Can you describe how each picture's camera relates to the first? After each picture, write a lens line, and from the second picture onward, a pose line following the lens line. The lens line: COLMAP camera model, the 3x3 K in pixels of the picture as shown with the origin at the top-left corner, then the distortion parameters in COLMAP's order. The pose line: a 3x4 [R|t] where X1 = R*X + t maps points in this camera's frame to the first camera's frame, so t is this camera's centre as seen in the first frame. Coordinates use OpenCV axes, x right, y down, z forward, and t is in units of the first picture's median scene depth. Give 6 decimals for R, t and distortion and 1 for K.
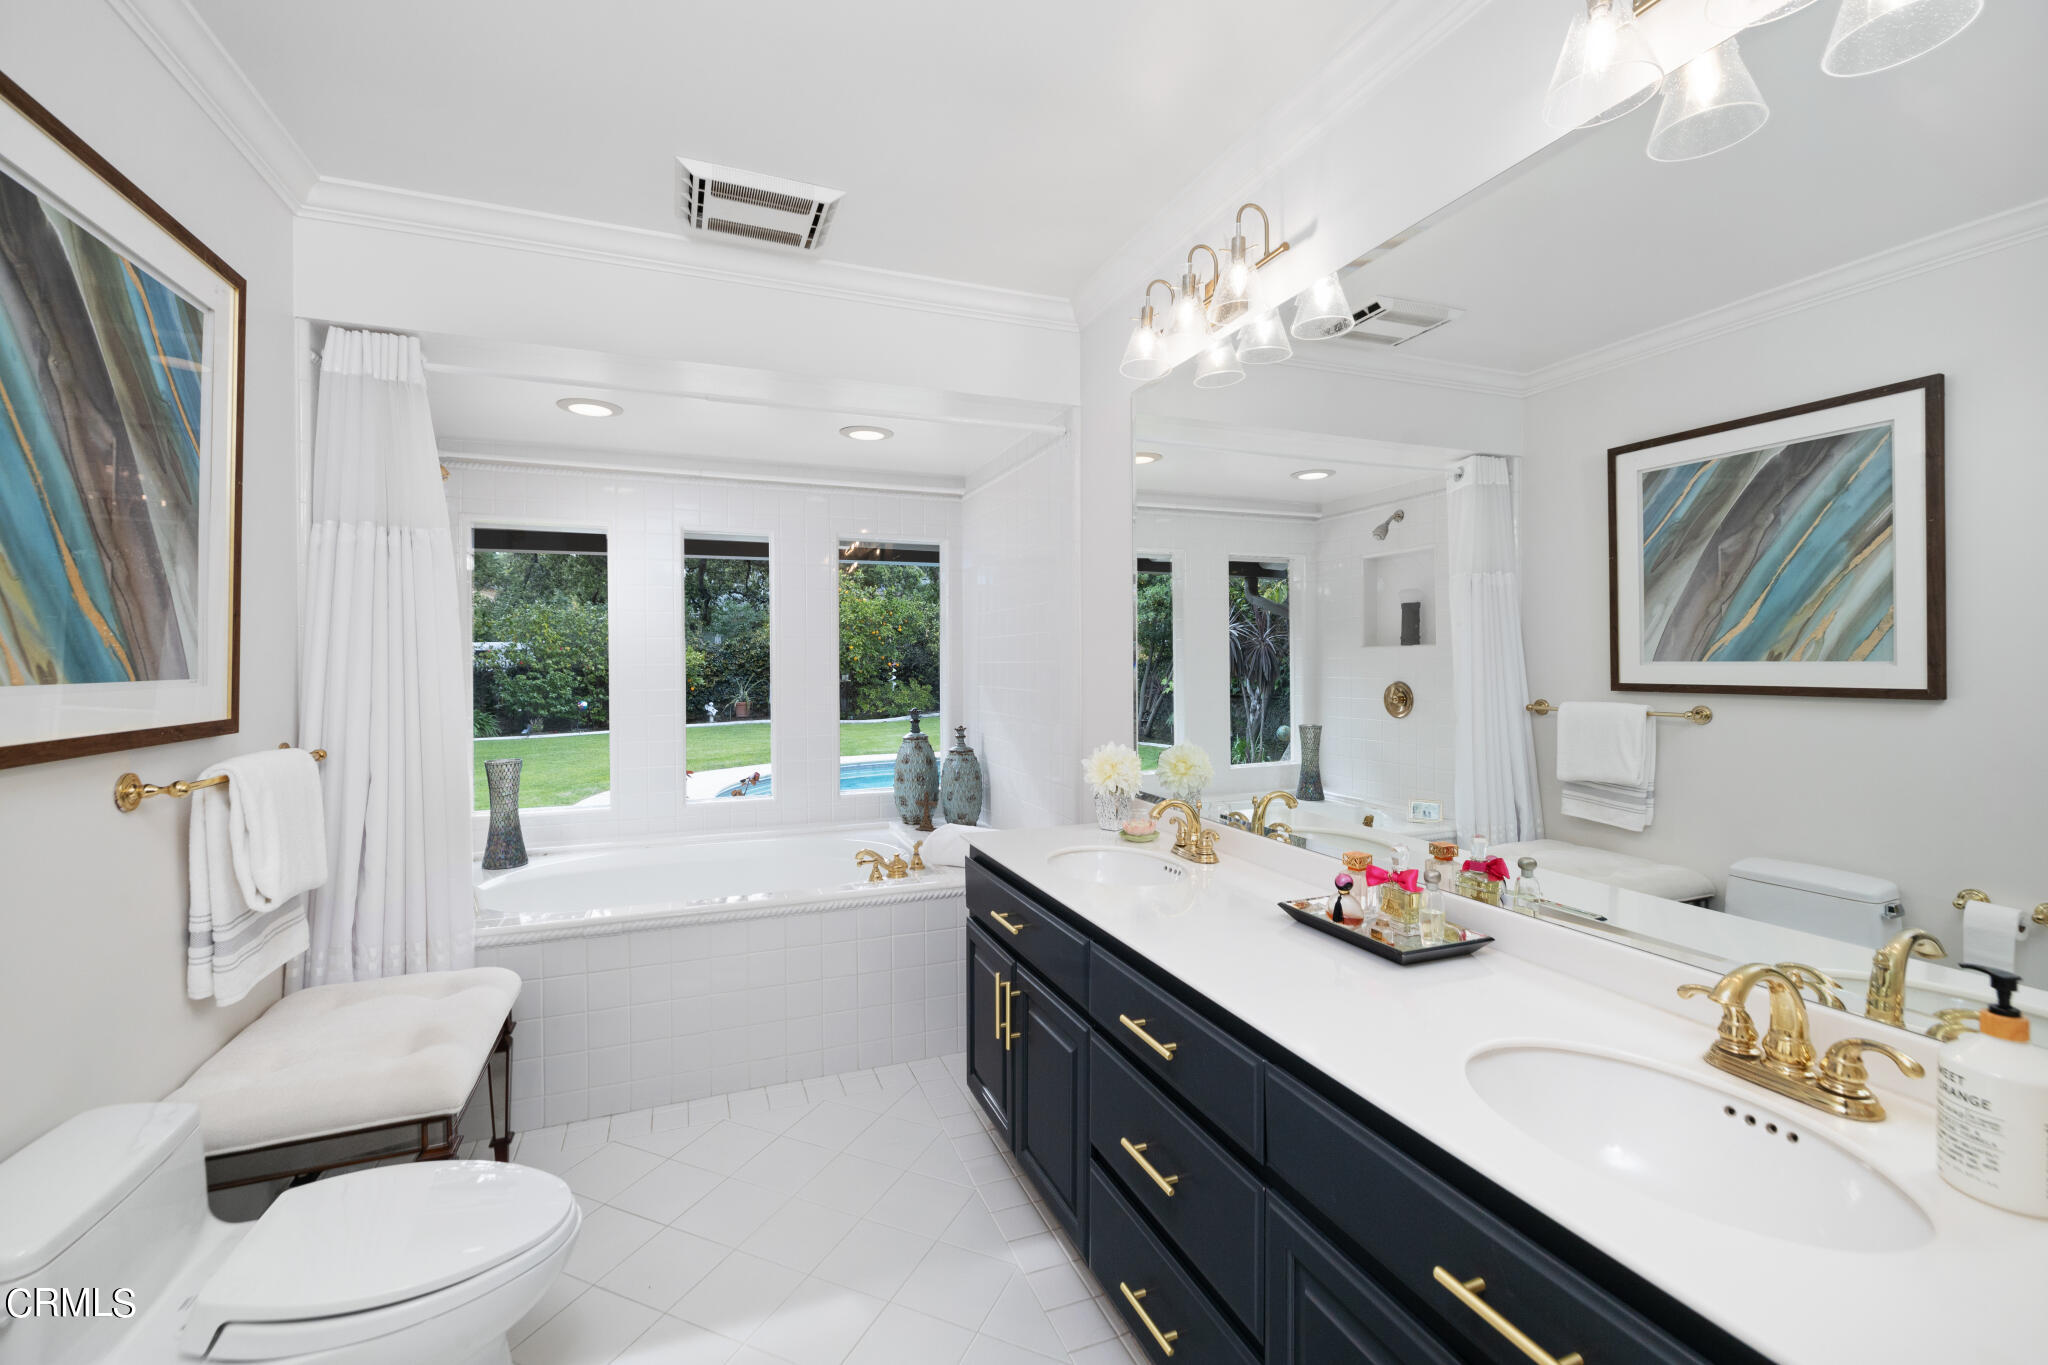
lens RADIAL K [[891.1, 0, 1043.4], [0, 891.1, 663.5], [0, 0, 1]] dist [0.000977, 0.000142]
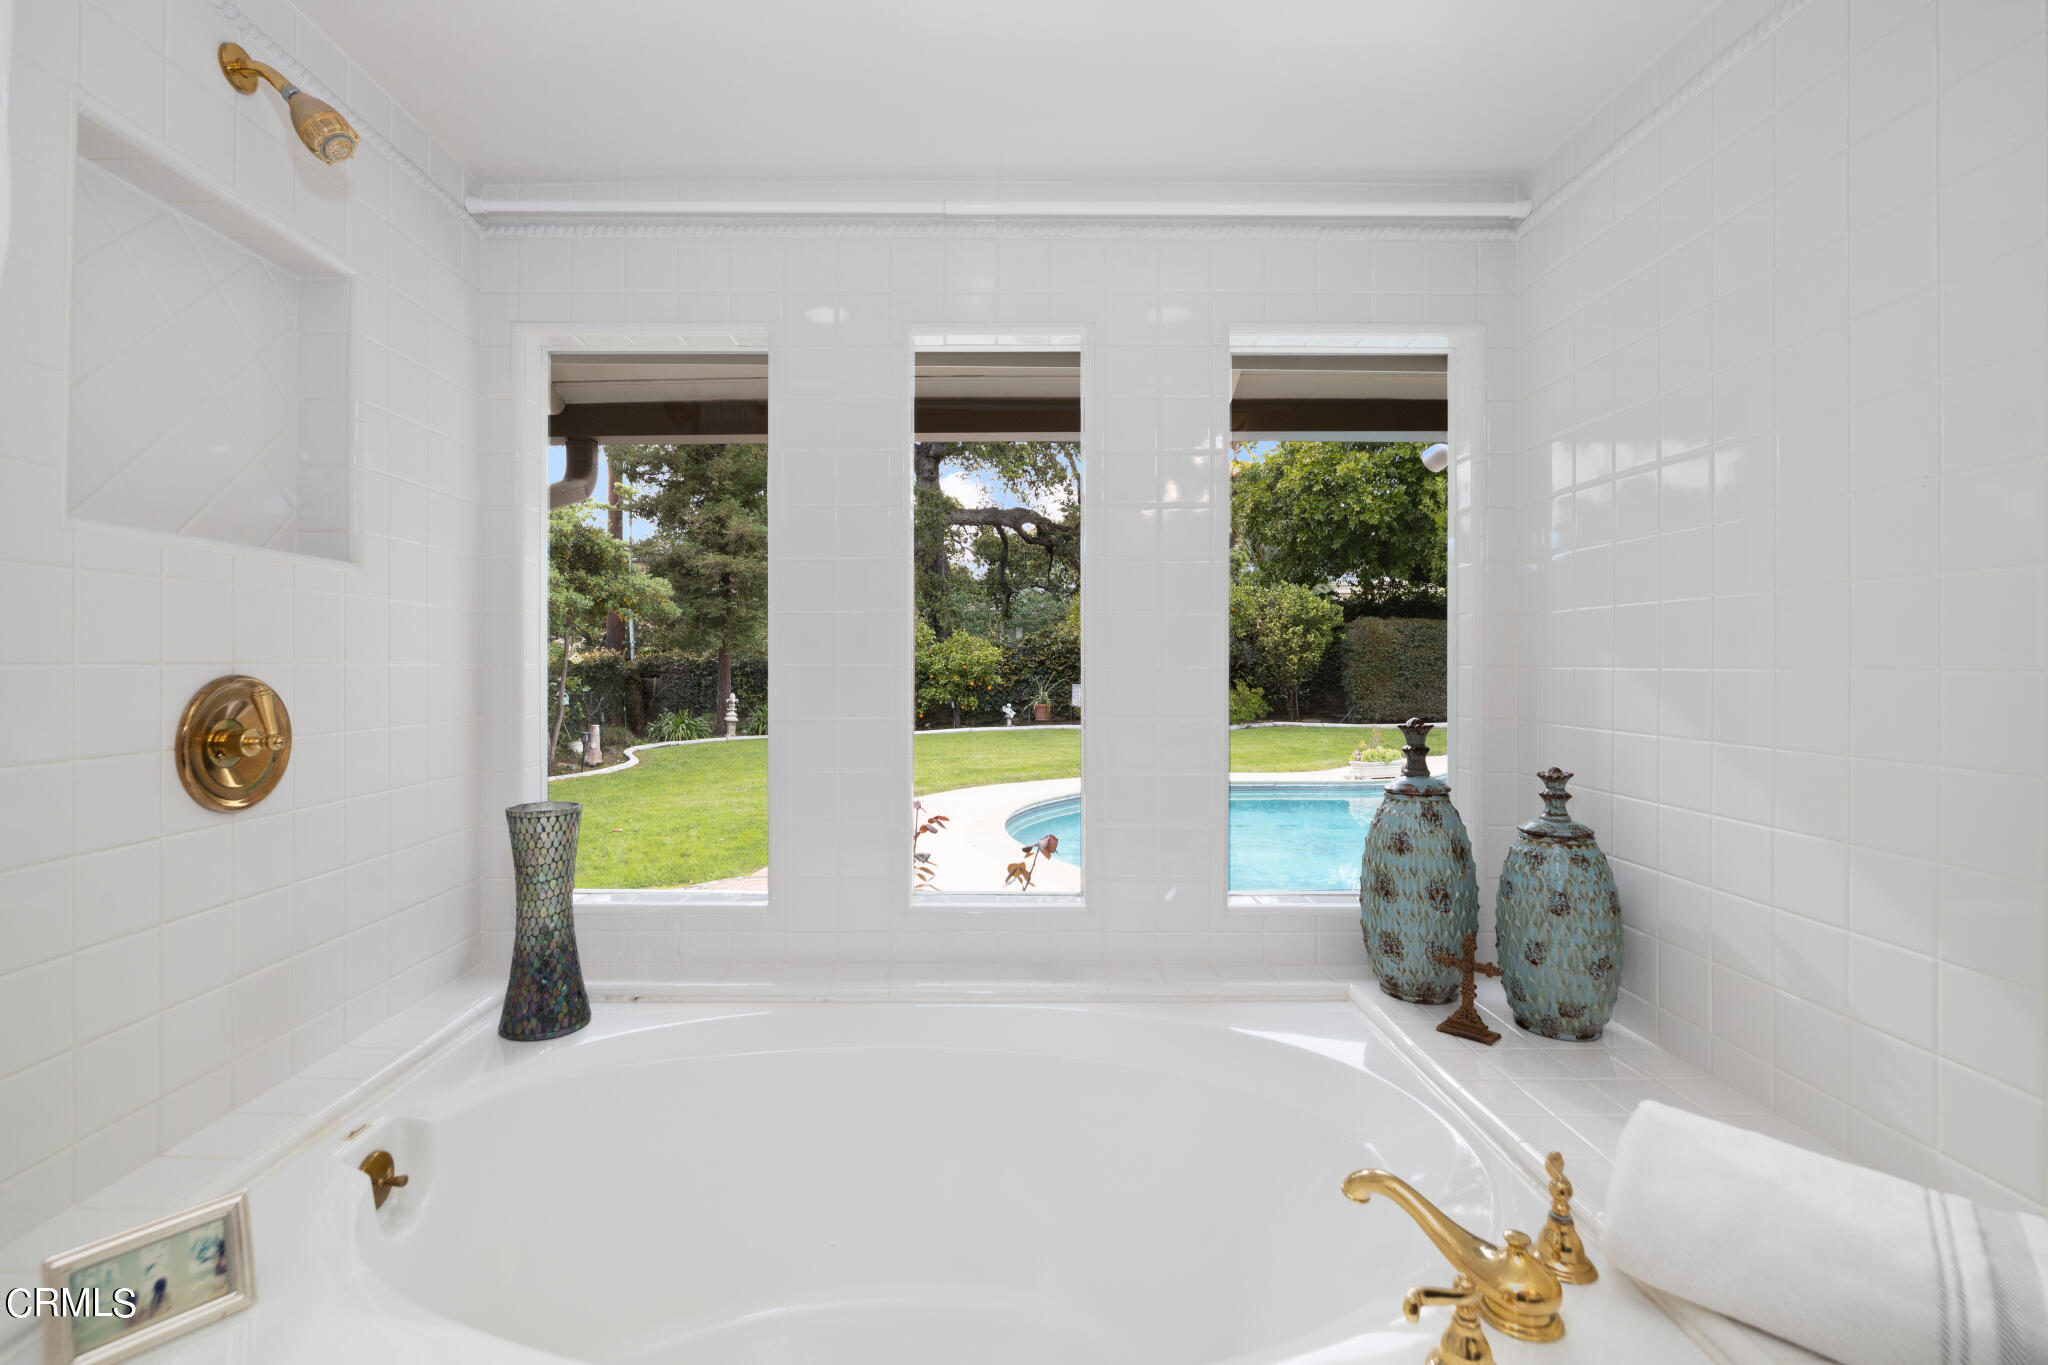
lens RADIAL K [[912.8, 0, 1024.0], [0, 912.8, 682.5], [0, 0, 1]] dist [0.000150, 0.000017]
pose [[0.939663, 0.014777, -0.341783, -0.168552], [-0.009891, 0.999823, 0.016033, 0.027991], [0.341960, -0.011685, 0.939642, 0.530915]]
